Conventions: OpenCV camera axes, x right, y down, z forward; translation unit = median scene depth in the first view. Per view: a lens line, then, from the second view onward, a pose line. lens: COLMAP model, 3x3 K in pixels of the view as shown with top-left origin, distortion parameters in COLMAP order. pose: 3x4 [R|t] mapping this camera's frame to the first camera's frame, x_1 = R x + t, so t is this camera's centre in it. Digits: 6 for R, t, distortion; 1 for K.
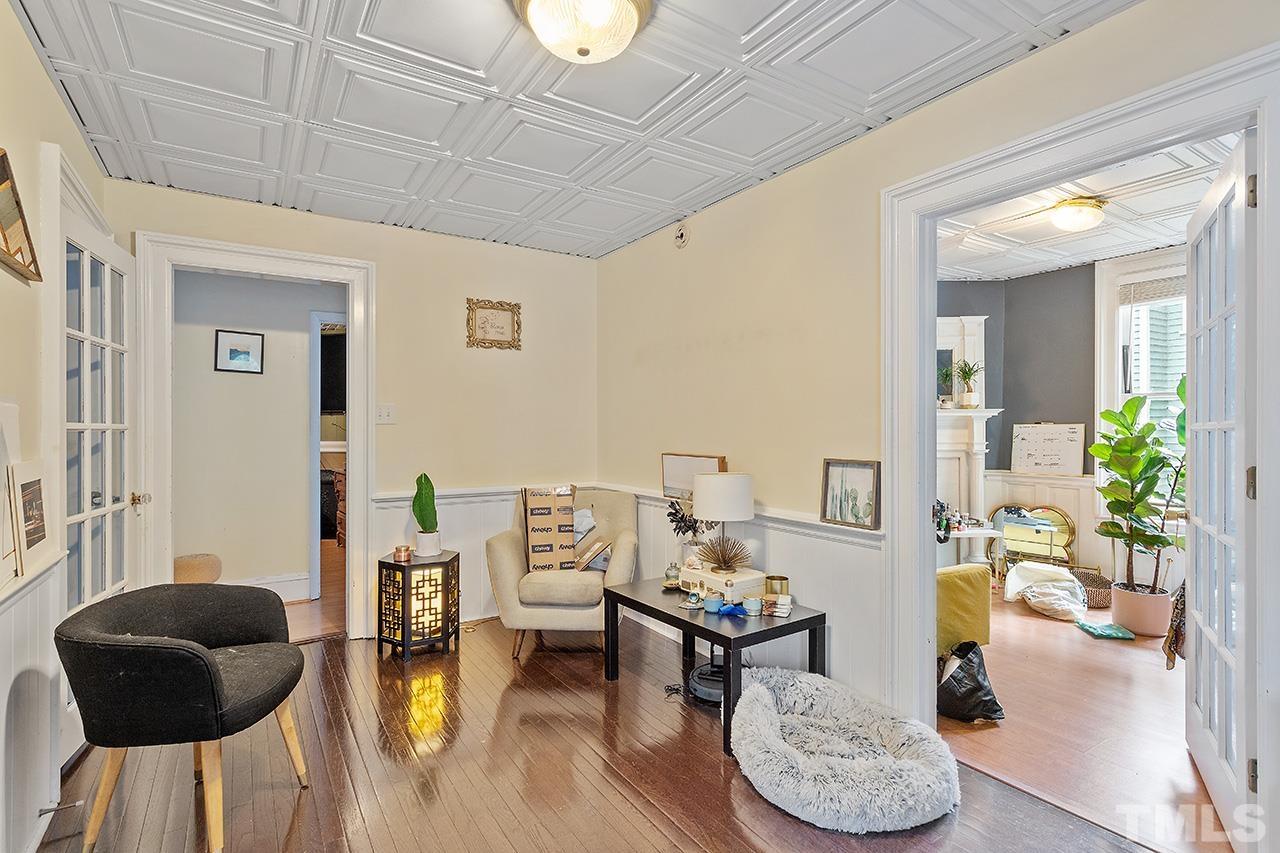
lens RADIAL K [[615.5, 0, 636.5], [0, 615.5, 425.5], [0, 0, 1]] dist [0.004211, 0.001321]
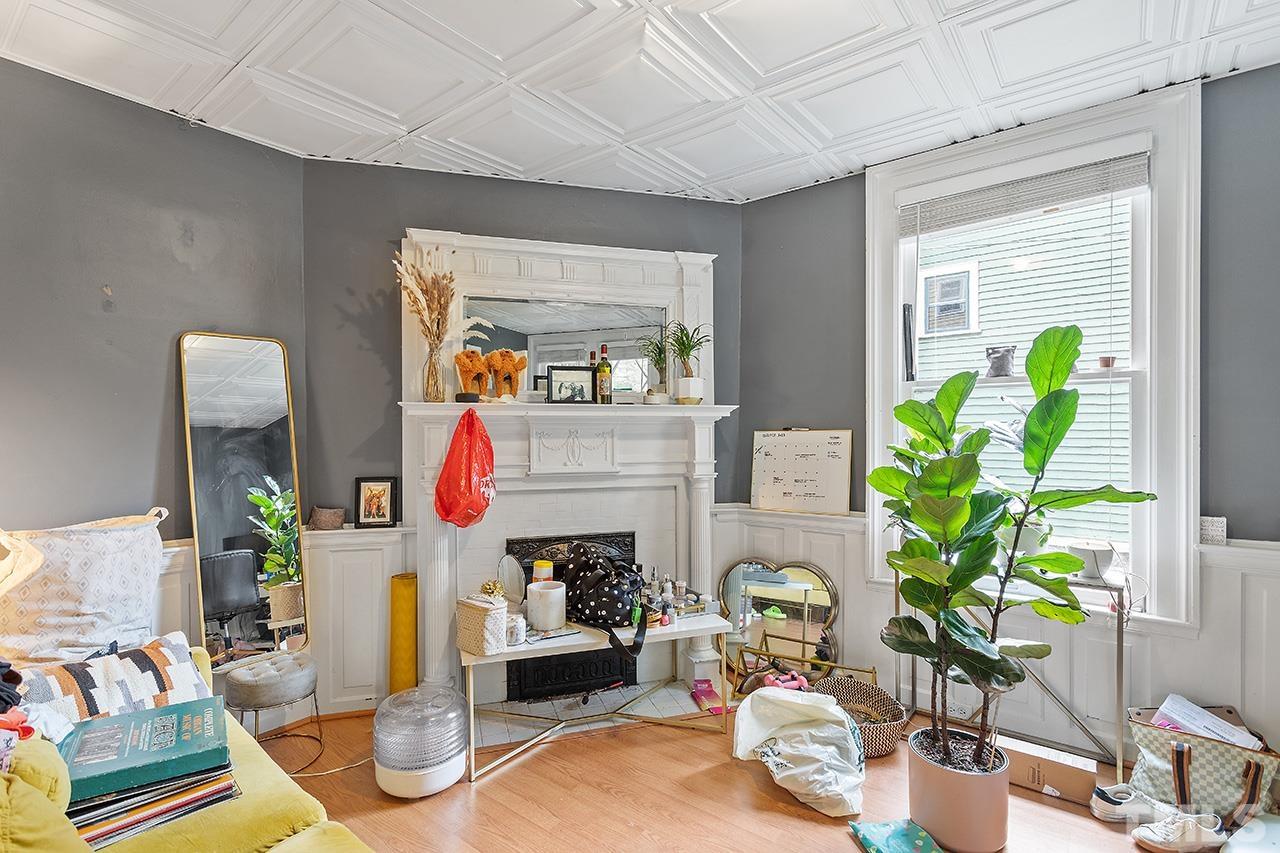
lens RADIAL K [[615.5, 0, 642.6], [0, 615.5, 430.8], [0, 0, 1]] dist [0.004211, 0.001321]
pose [[0.943046, -0.001357, 0.332660, 0.333726], [0.001834, 0.999998, -0.001120, -0.001510], [-0.332658, 0.001666, 0.943046, 0.504087]]
